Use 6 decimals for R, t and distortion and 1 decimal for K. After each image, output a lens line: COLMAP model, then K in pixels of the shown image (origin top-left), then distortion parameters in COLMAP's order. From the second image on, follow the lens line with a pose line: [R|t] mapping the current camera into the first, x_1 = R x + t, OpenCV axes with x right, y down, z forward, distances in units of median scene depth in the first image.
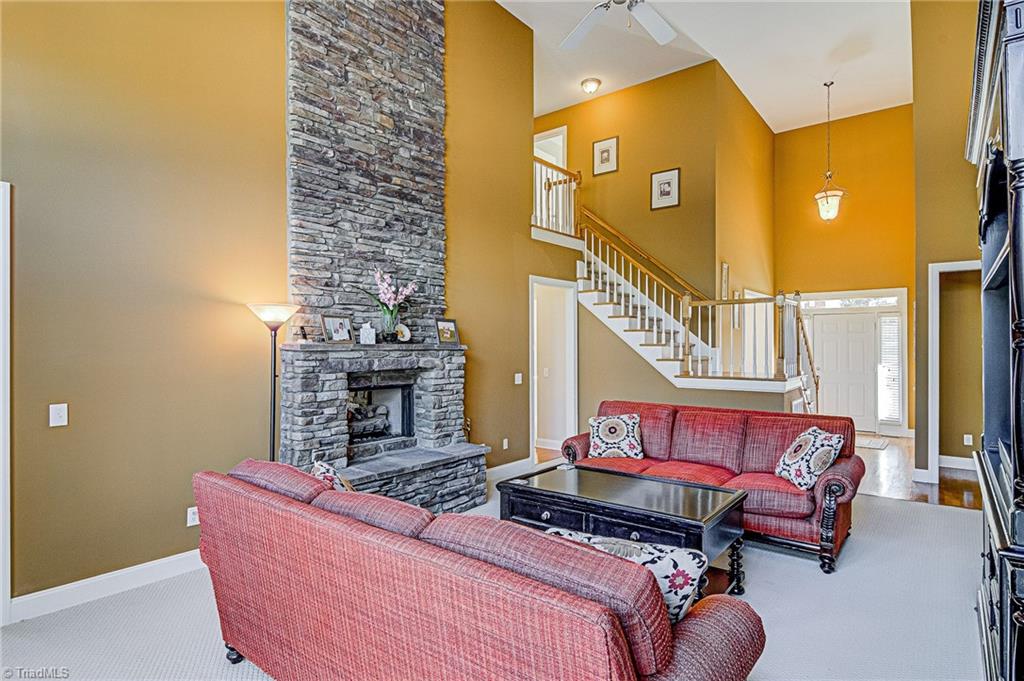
lens RADIAL K [[538.7, 0, 520.3], [0, 538.7, 348.5], [0, 0, 1]] dist [0.010178, -0.008396]
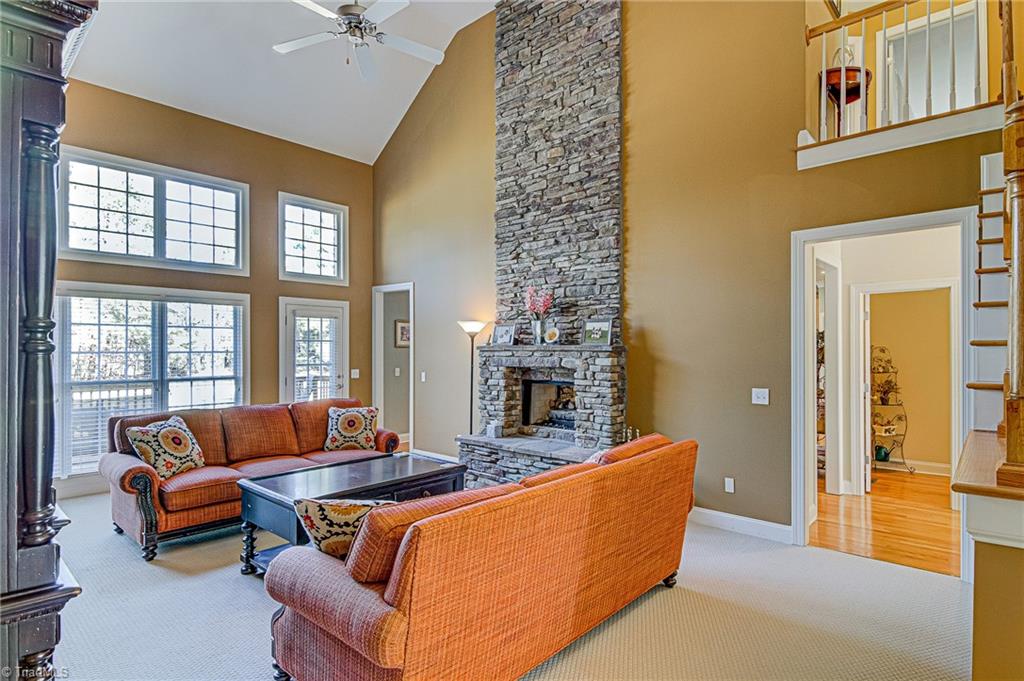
lens RADIAL K [[538.7, 0, 515.6], [0, 538.7, 343.2], [0, 0, 1]] dist [0.010178, -0.008396]
pose [[-0.081894, 0.002070, -0.996639, 0.862682], [0.004473, 0.999989, 0.001709, -0.014249], [0.996631, -0.004318, -0.081902, 0.955939]]
